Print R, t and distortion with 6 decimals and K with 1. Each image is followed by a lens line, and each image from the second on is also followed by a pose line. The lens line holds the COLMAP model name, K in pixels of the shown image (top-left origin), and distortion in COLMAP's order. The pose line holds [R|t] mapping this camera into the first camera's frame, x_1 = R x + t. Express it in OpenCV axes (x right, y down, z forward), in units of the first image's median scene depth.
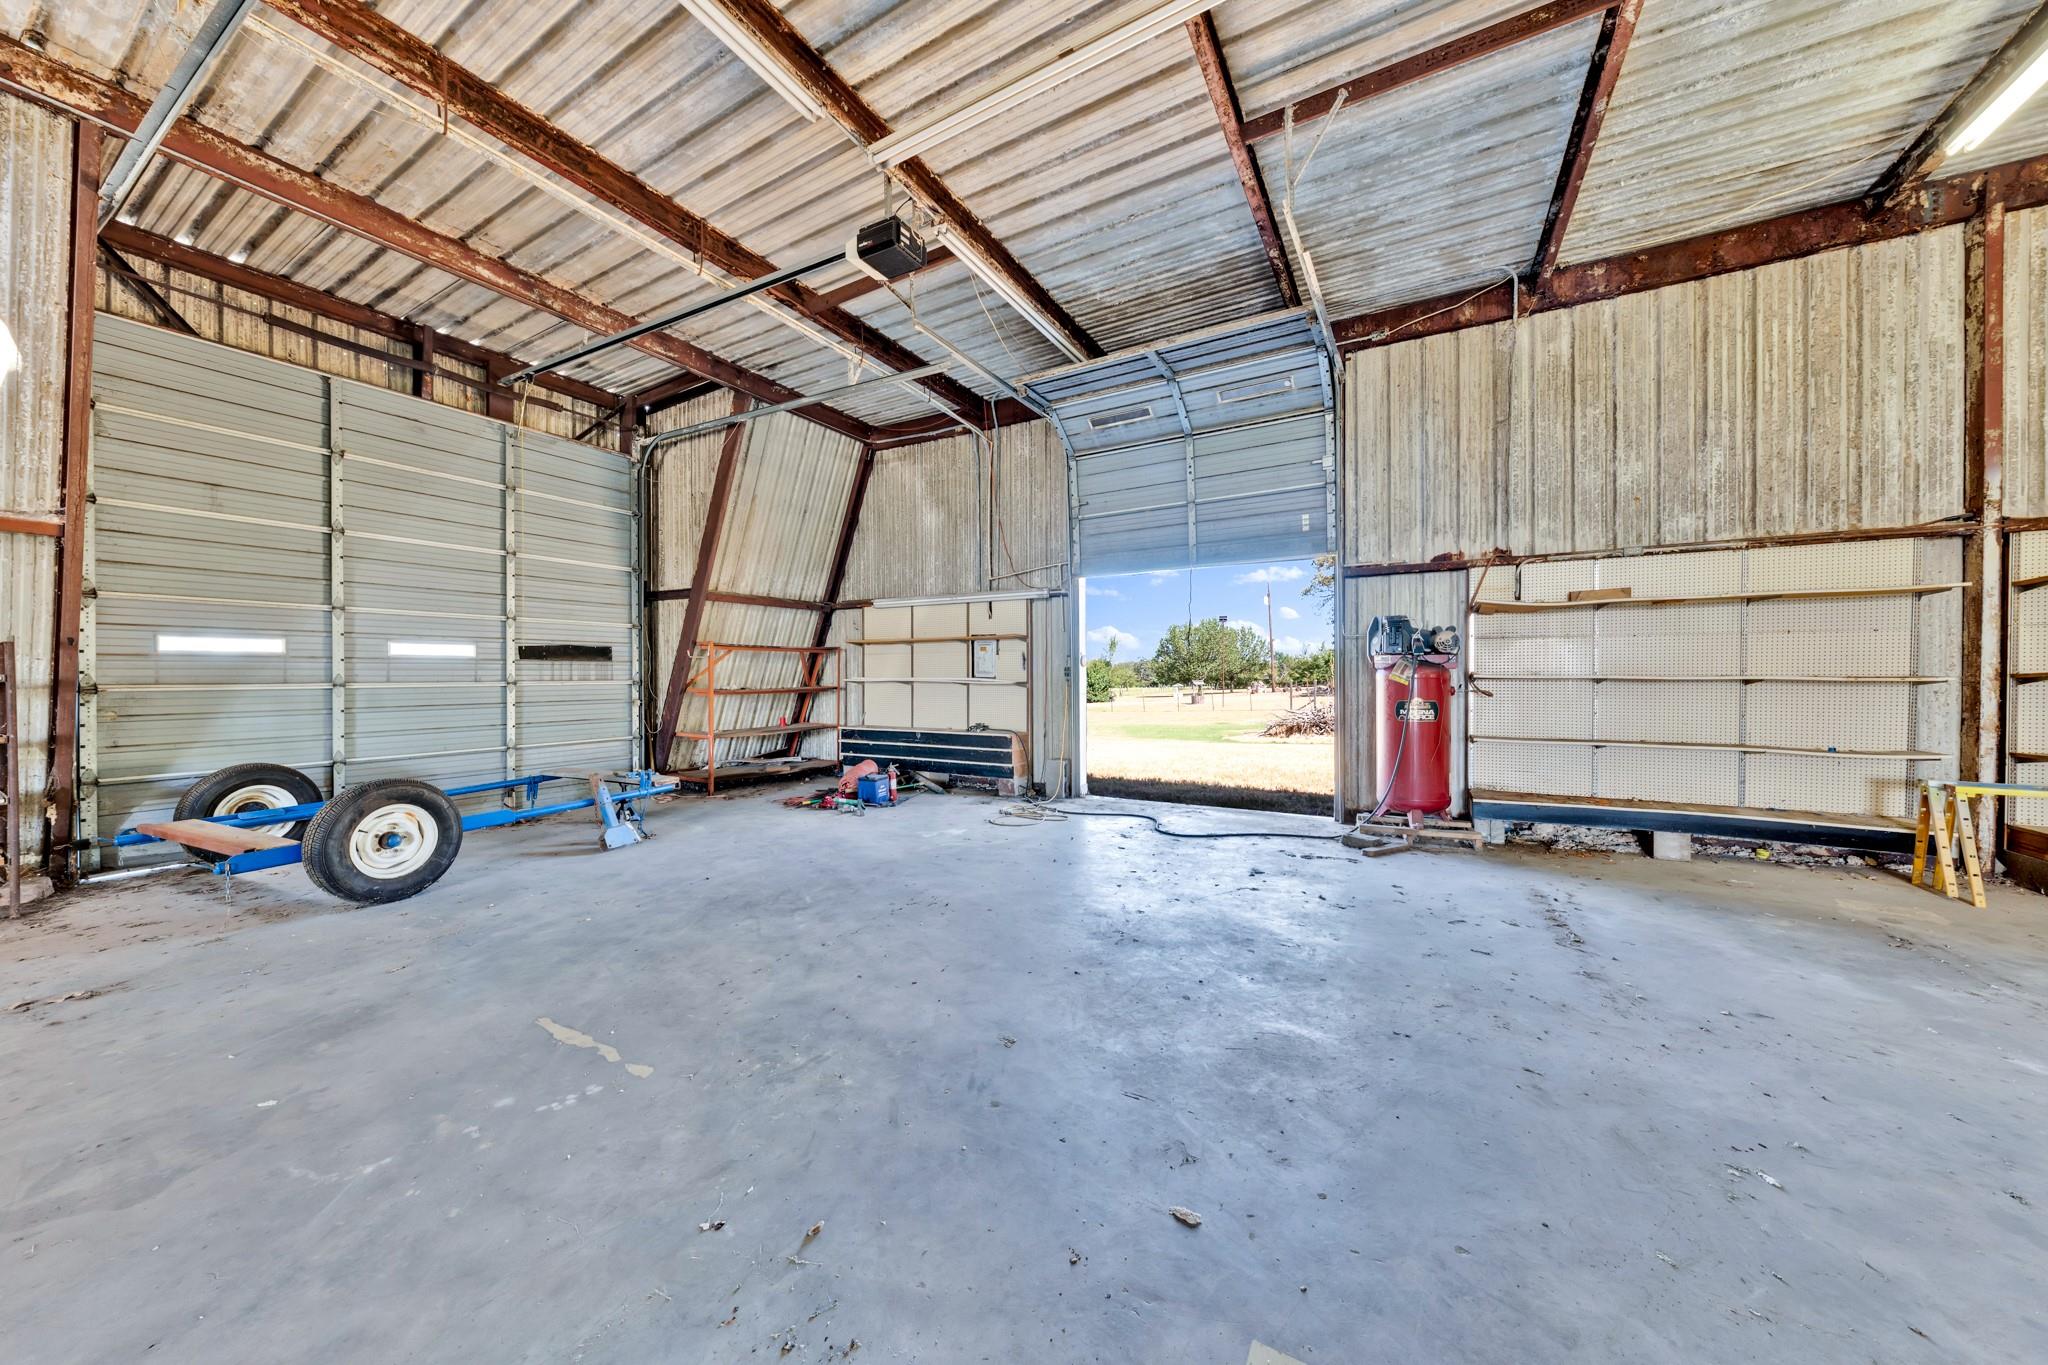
lens RADIAL K [[672.8, 0, 1047.4], [0, 672.8, 678.9], [0, 0, 1]] dist [-0.002475, 0.000009]
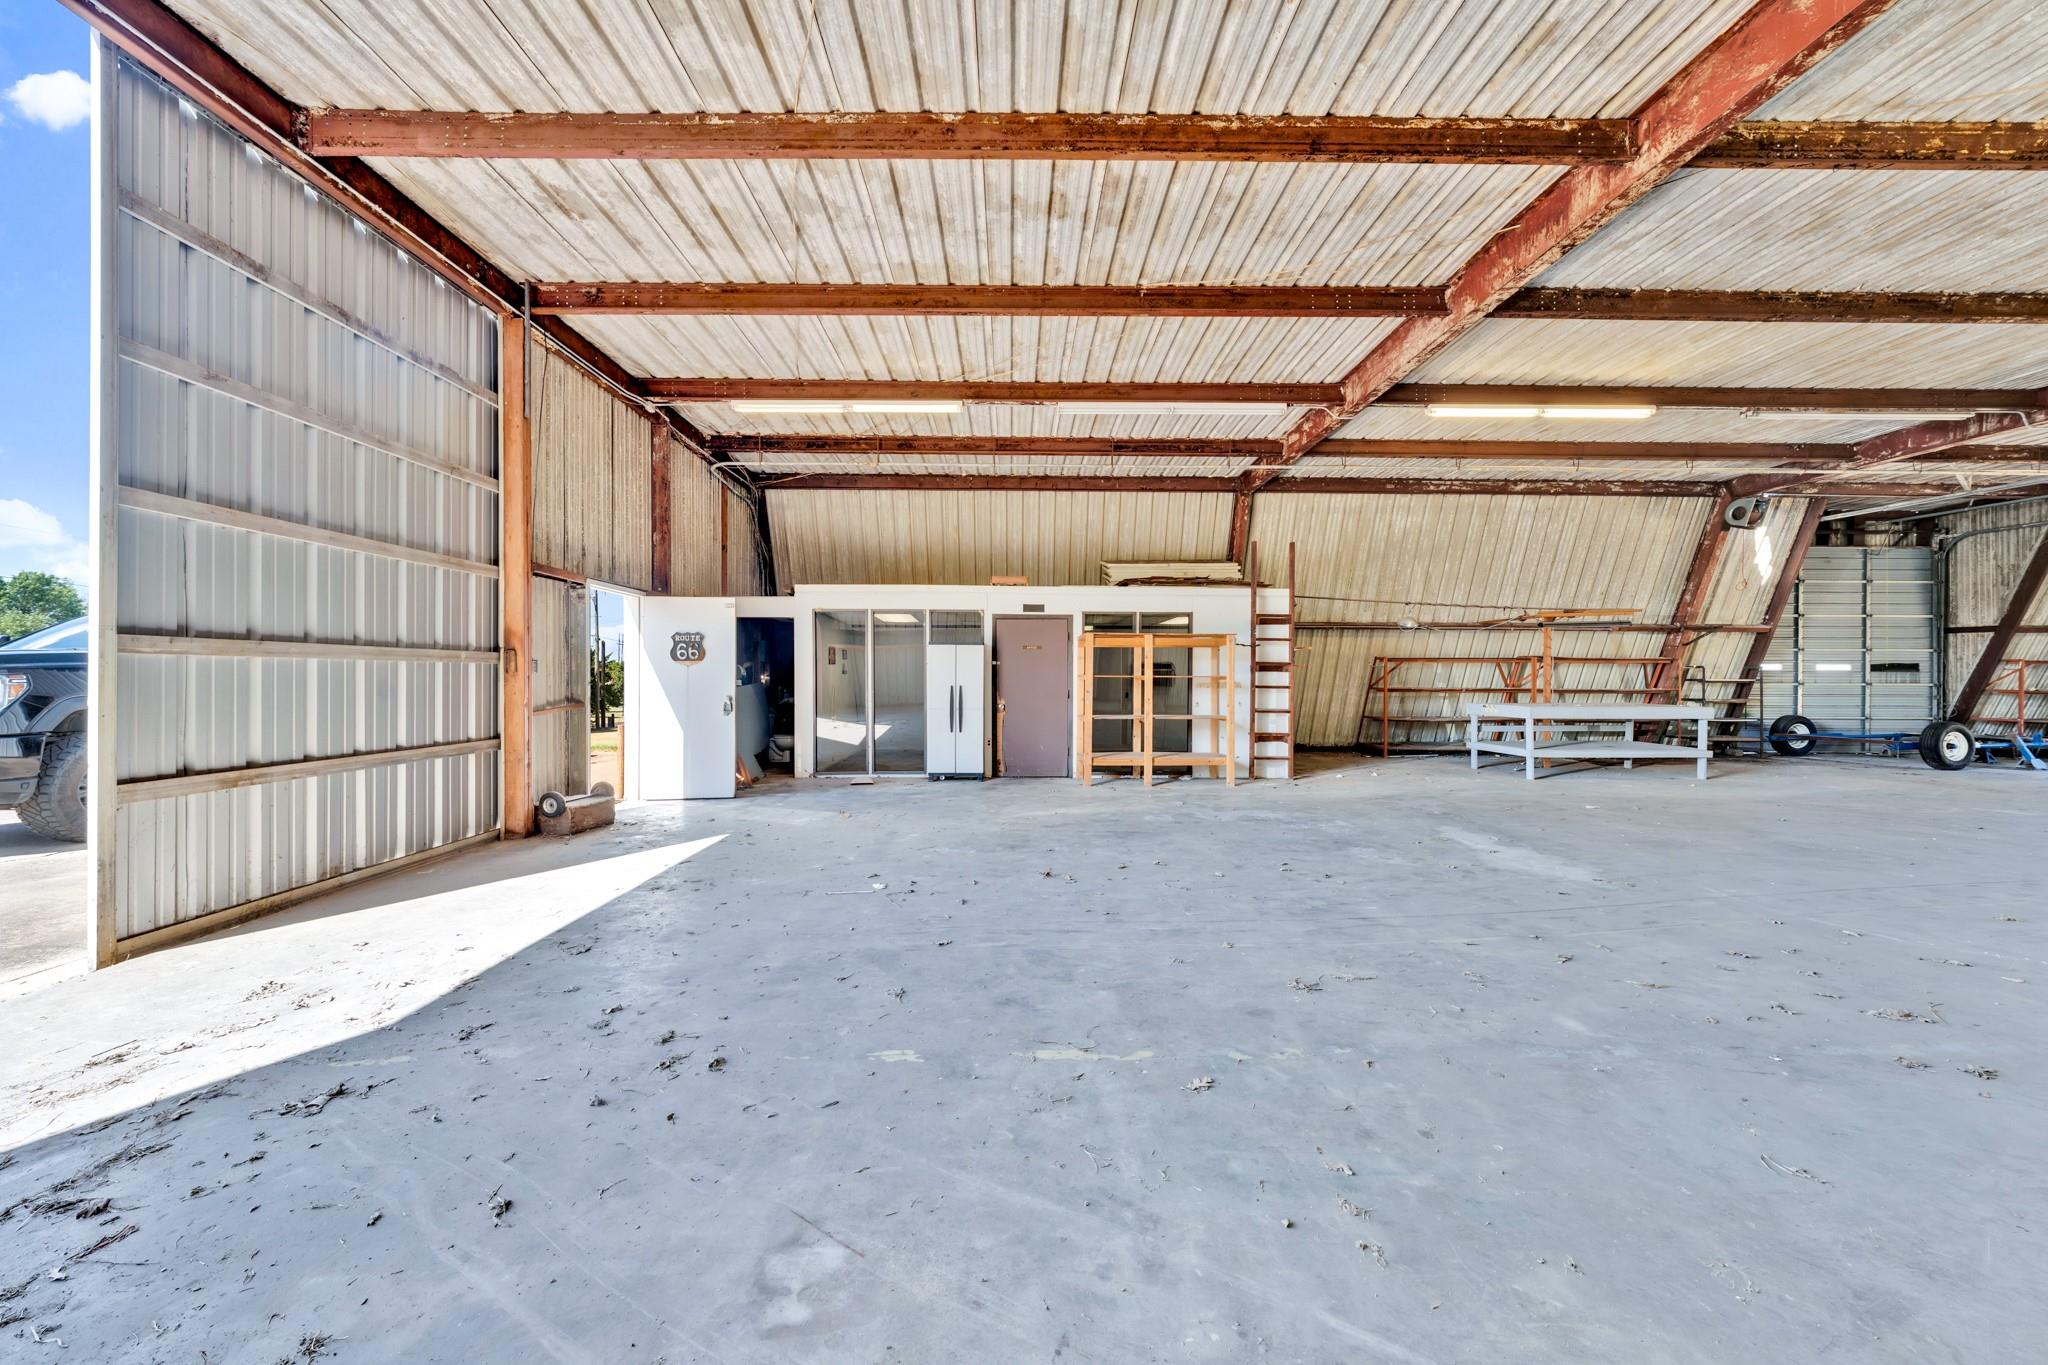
lens RADIAL K [[677.5, 0, 1118.9], [0, 677.5, 678.4], [0, 0, 1]] dist [0.000497, 0.000083]
pose [[0.545873, 0.007842, -0.837831, -0.332522], [-0.011627, 0.999931, 0.001784, 0.008748], [0.837787, 0.008768, 0.545927, -1.563240]]
